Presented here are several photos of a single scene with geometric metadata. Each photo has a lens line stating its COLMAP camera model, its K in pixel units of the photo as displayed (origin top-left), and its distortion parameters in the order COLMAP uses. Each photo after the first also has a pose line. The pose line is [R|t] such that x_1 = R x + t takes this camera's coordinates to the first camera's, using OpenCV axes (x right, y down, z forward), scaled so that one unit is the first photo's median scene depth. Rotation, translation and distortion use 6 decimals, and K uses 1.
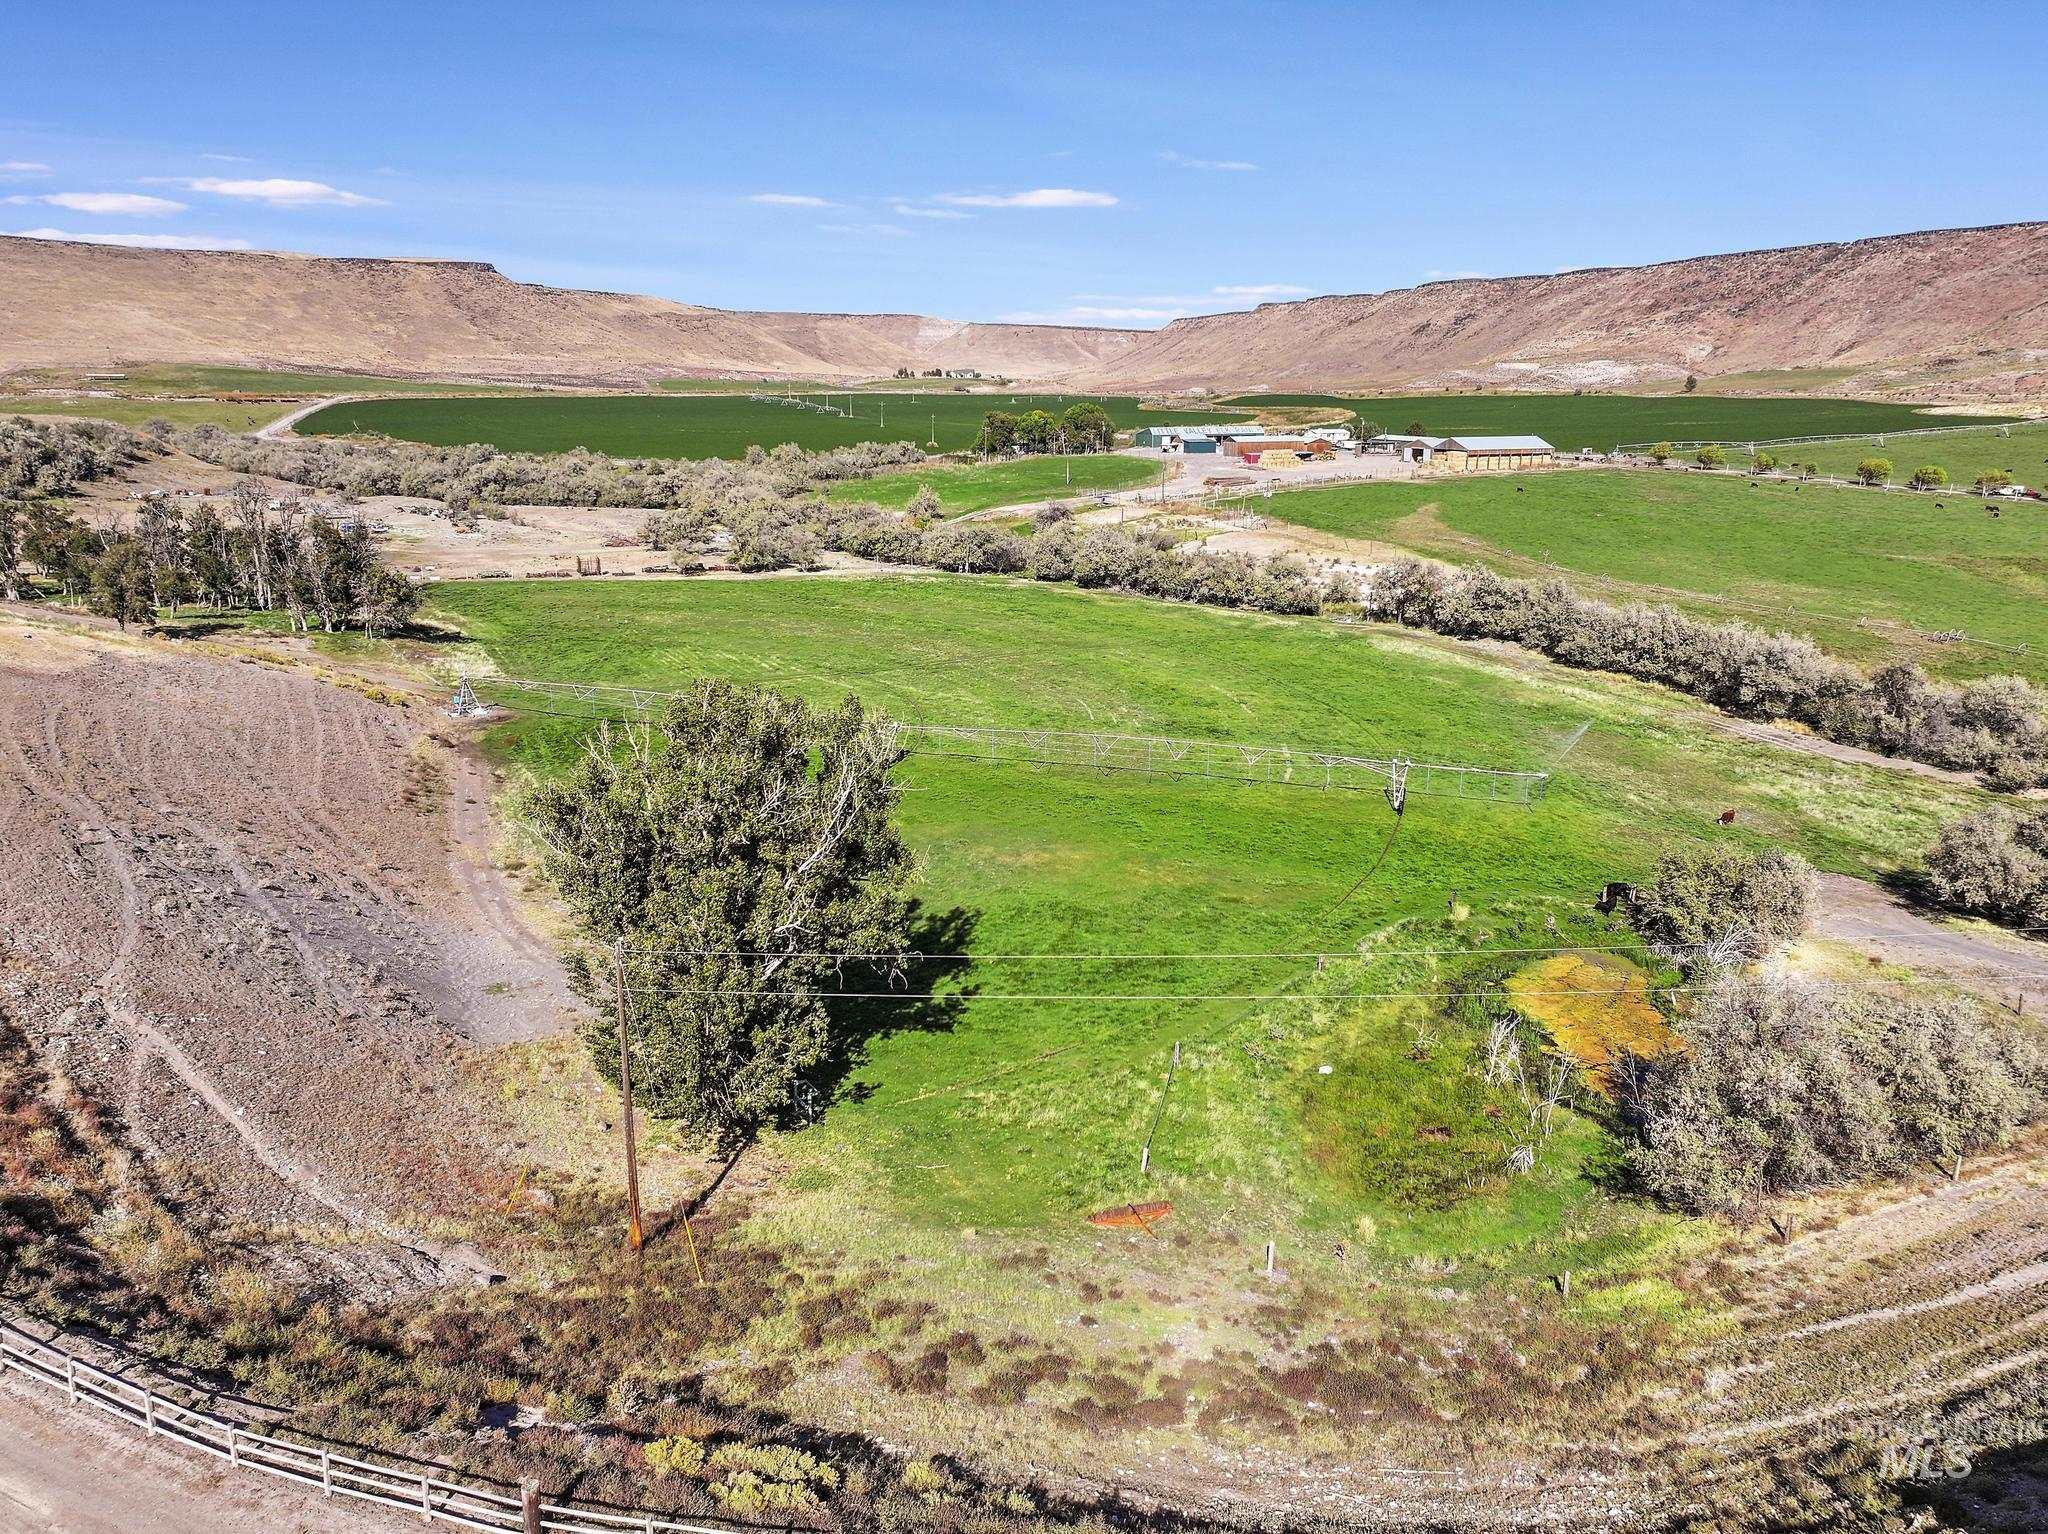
lens RADIAL K [[1473.3, 0, 1024.0], [0, 1473.3, 767.0], [0, 0, 1]] dist [-0.001709, 0.022784]
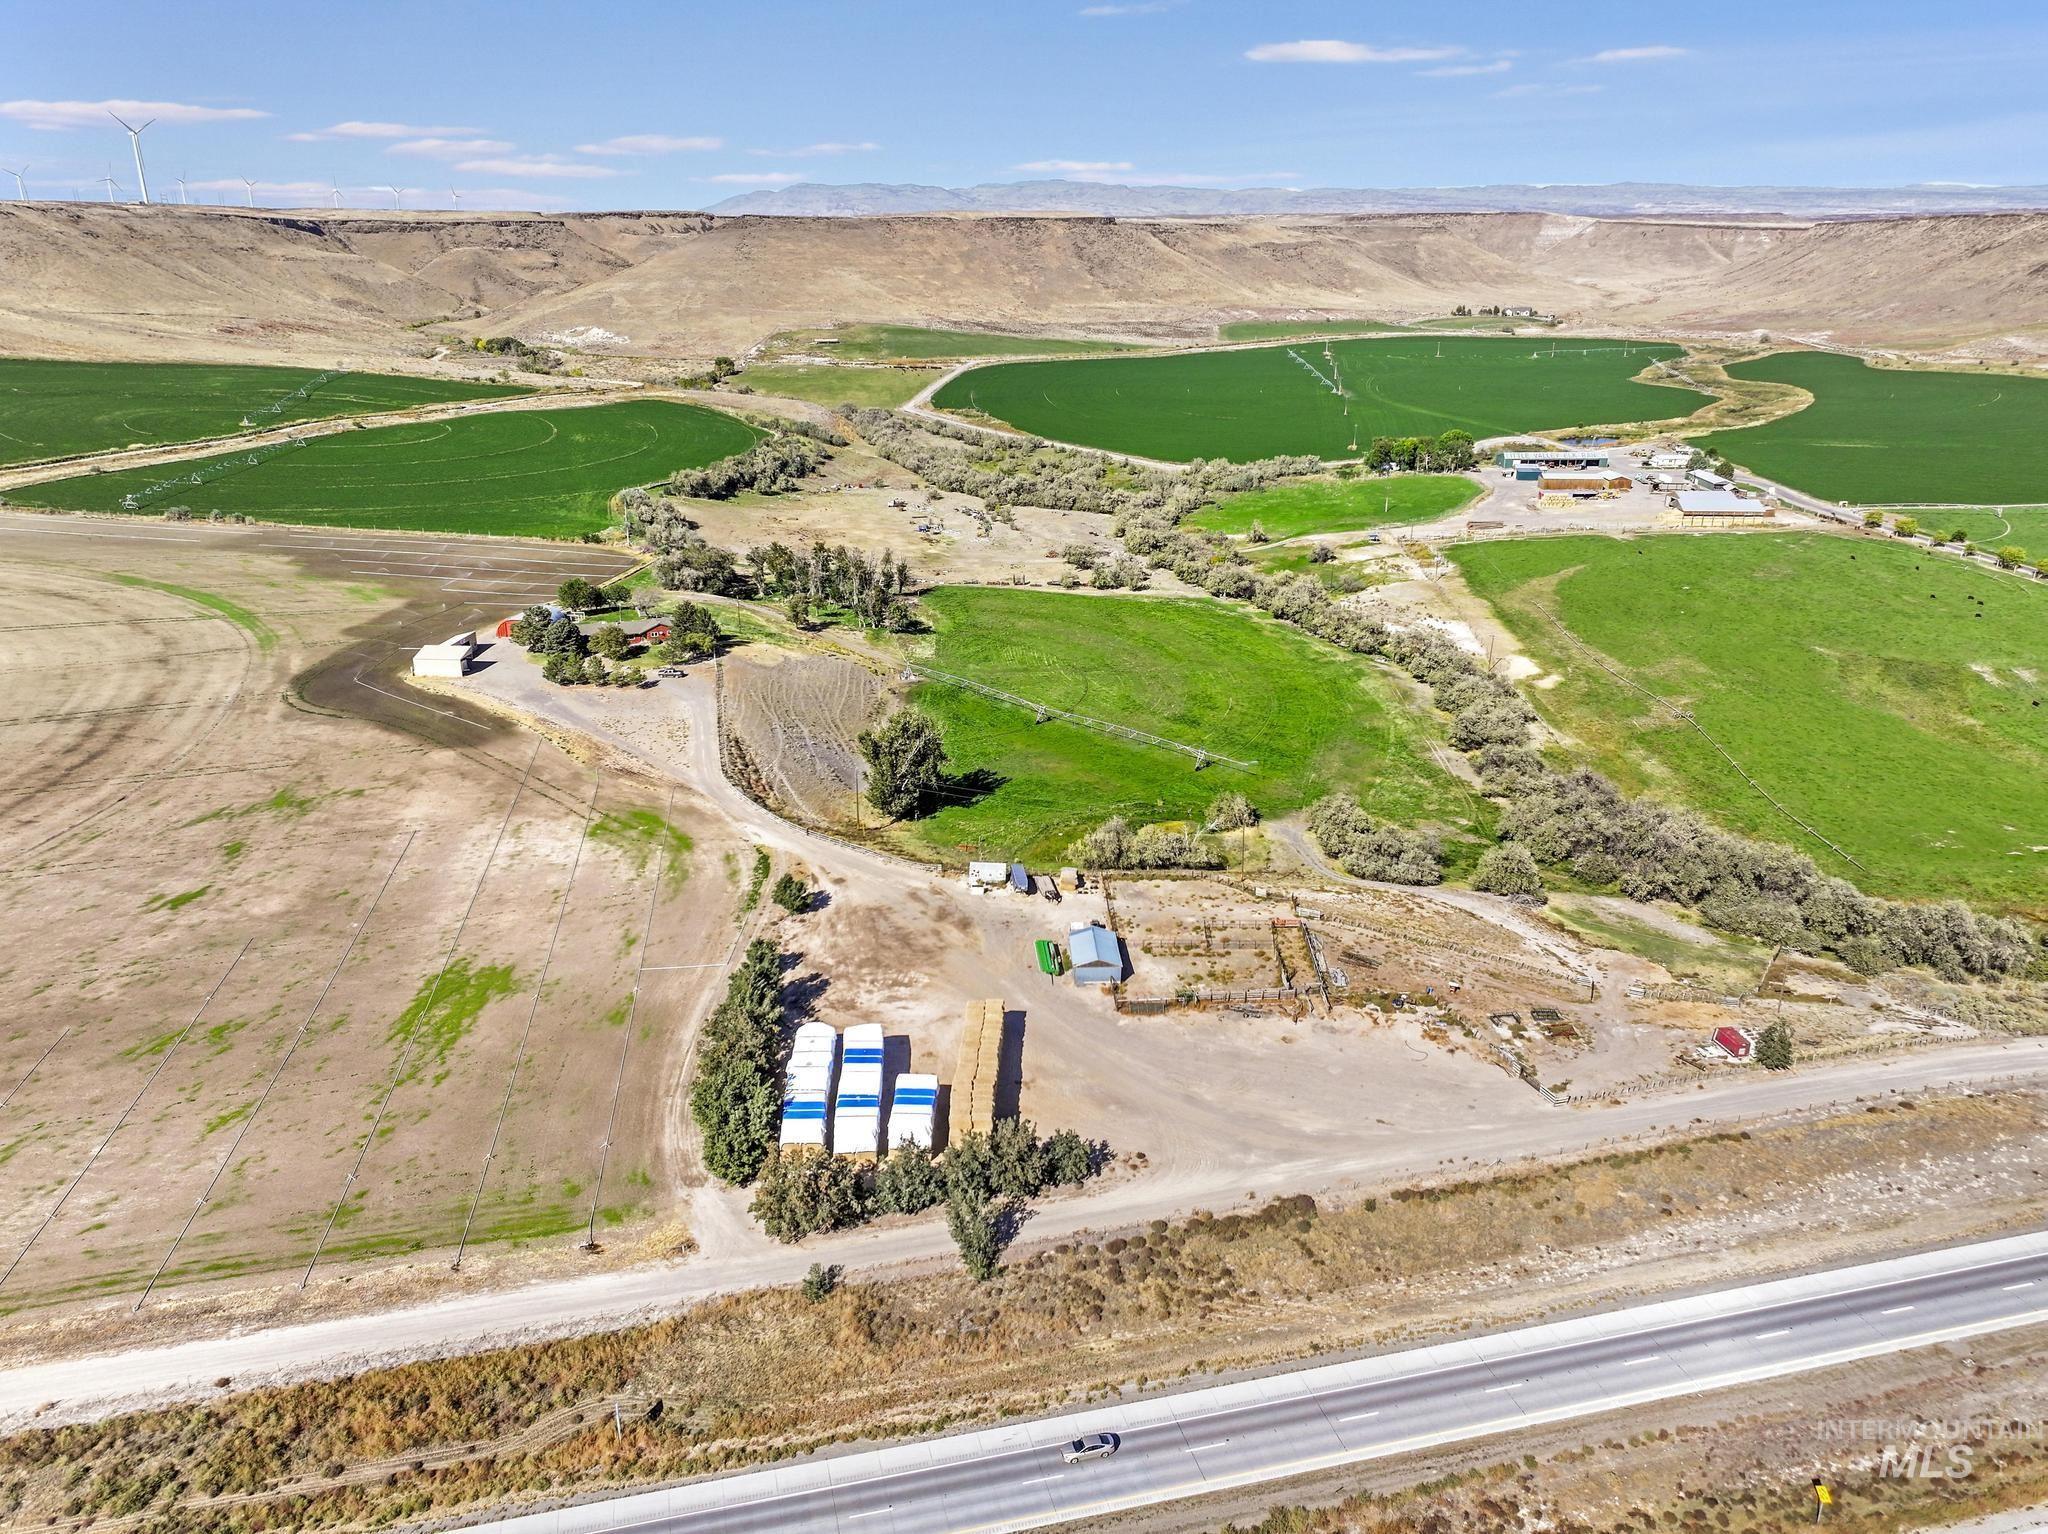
lens RADIAL K [[1473.3, 0, 1024.0], [0, 1473.3, 767.0], [0, 0, 1]] dist [-0.001709, 0.022784]
pose [[0.911361, 0.139947, -0.387087, 0.164529], [-0.104946, 0.988349, 0.110240, -0.037847], [0.398005, -0.059846, 0.915429, -0.255150]]
